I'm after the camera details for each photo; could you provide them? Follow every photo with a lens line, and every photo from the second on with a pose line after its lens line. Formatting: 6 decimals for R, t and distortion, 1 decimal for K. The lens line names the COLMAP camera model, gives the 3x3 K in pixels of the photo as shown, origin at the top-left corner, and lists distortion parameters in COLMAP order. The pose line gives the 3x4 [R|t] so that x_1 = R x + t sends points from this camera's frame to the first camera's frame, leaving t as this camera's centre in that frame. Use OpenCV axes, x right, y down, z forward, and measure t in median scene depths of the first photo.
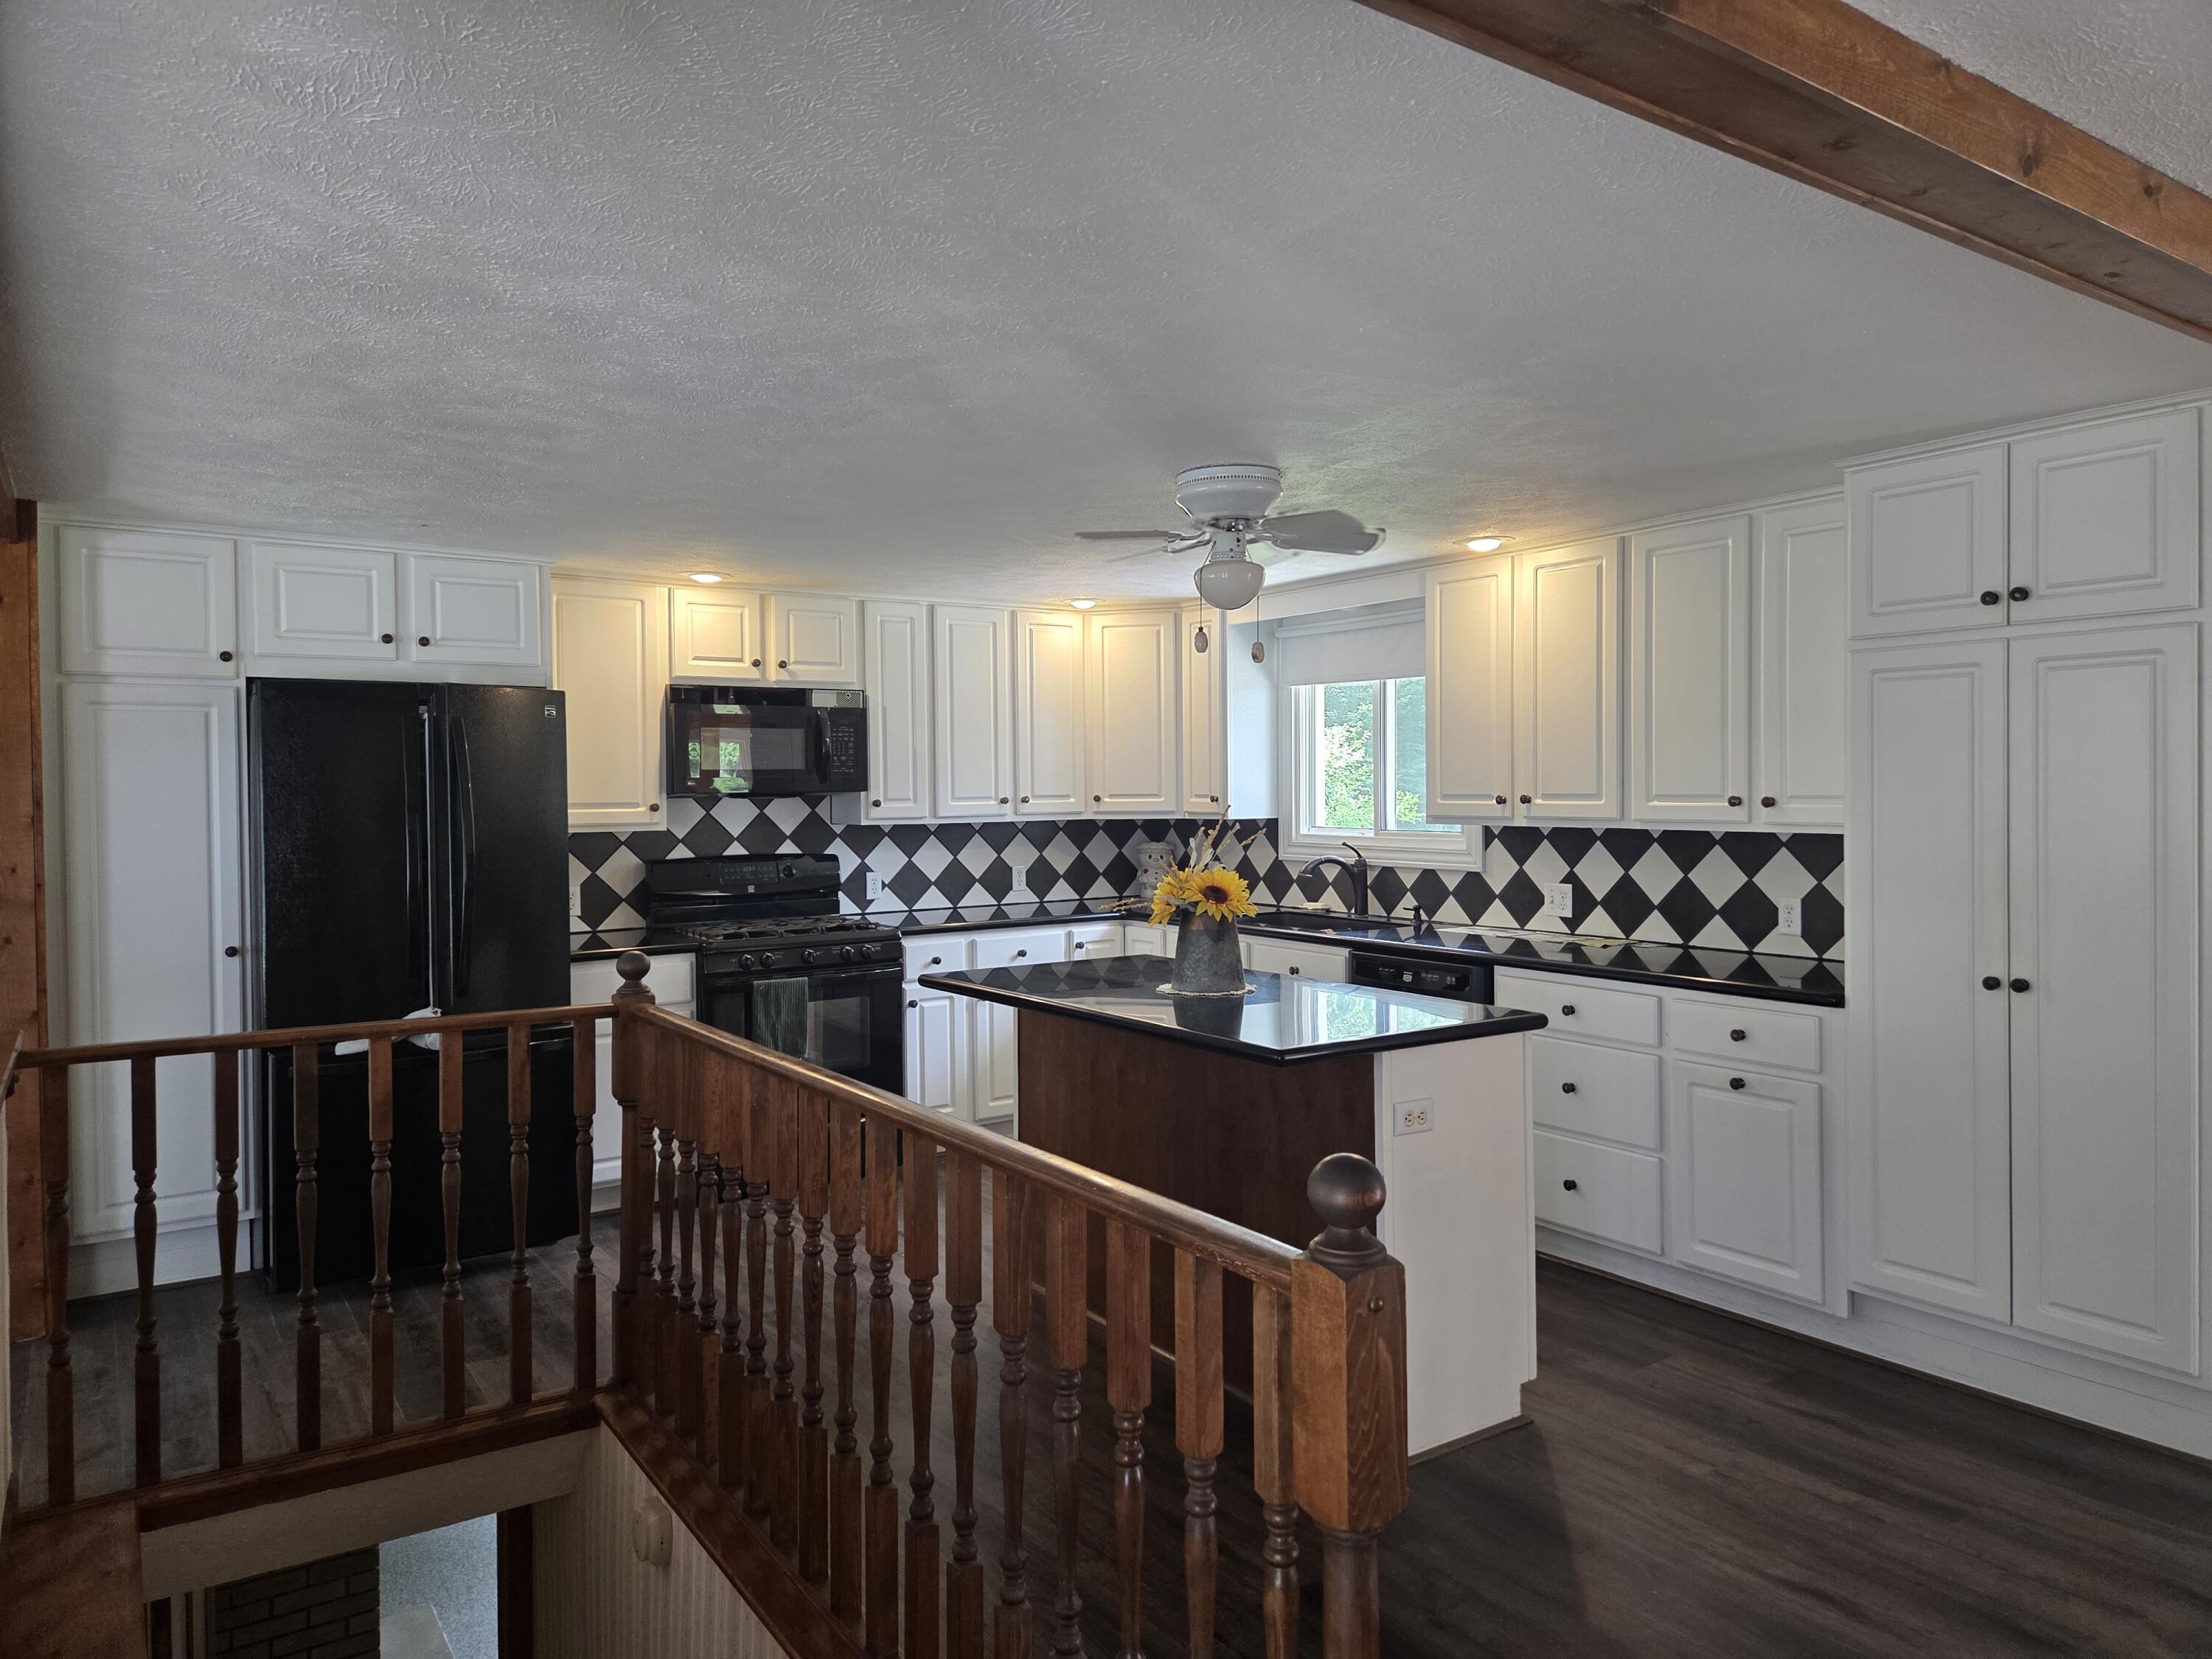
lens RADIAL K [[1476.8, 0, 1110.2], [0, 1476.8, 817.2], [0, 0, 1]] dist [0.003740, -0.001201]
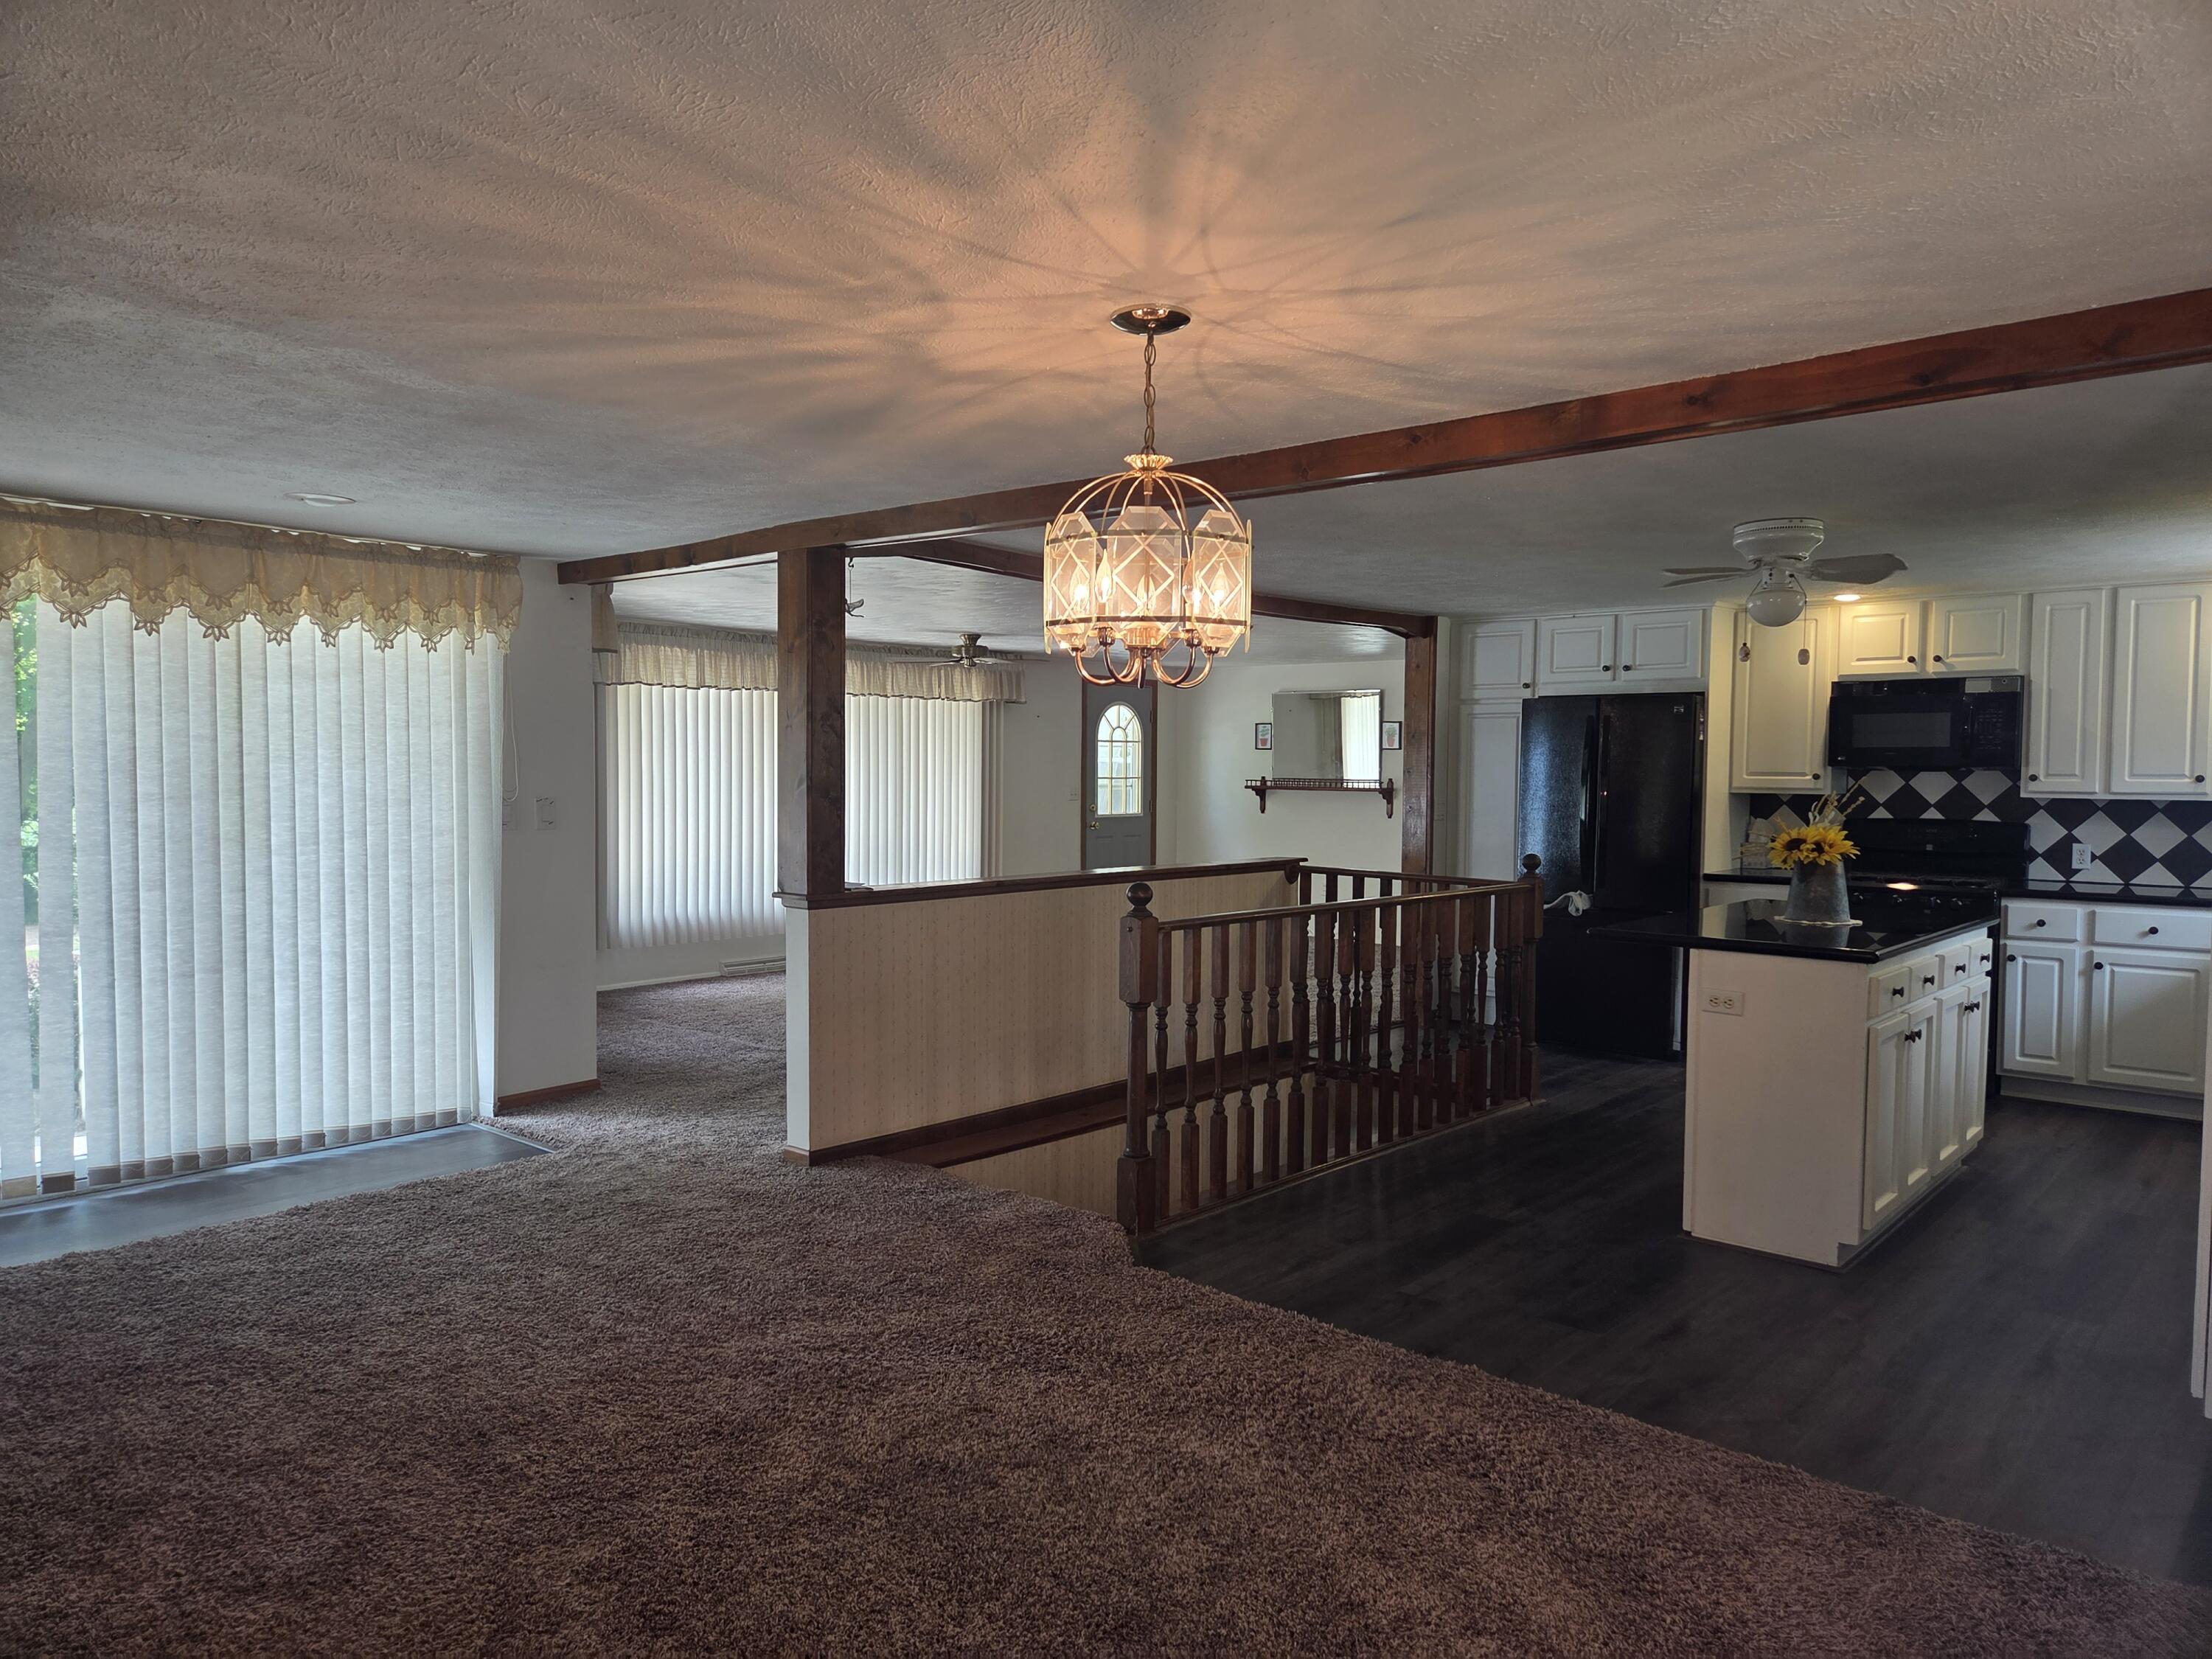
lens RADIAL K [[1476.8, 0, 1107.5], [0, 1476.8, 835.7], [0, 0, 1]] dist [0.003740, -0.001201]
pose [[0.234226, 0.045019, -0.971139, 0.772518], [-0.033330, 0.998712, 0.038258, 0.015296], [0.971611, 0.023407, 0.235425, 0.073743]]
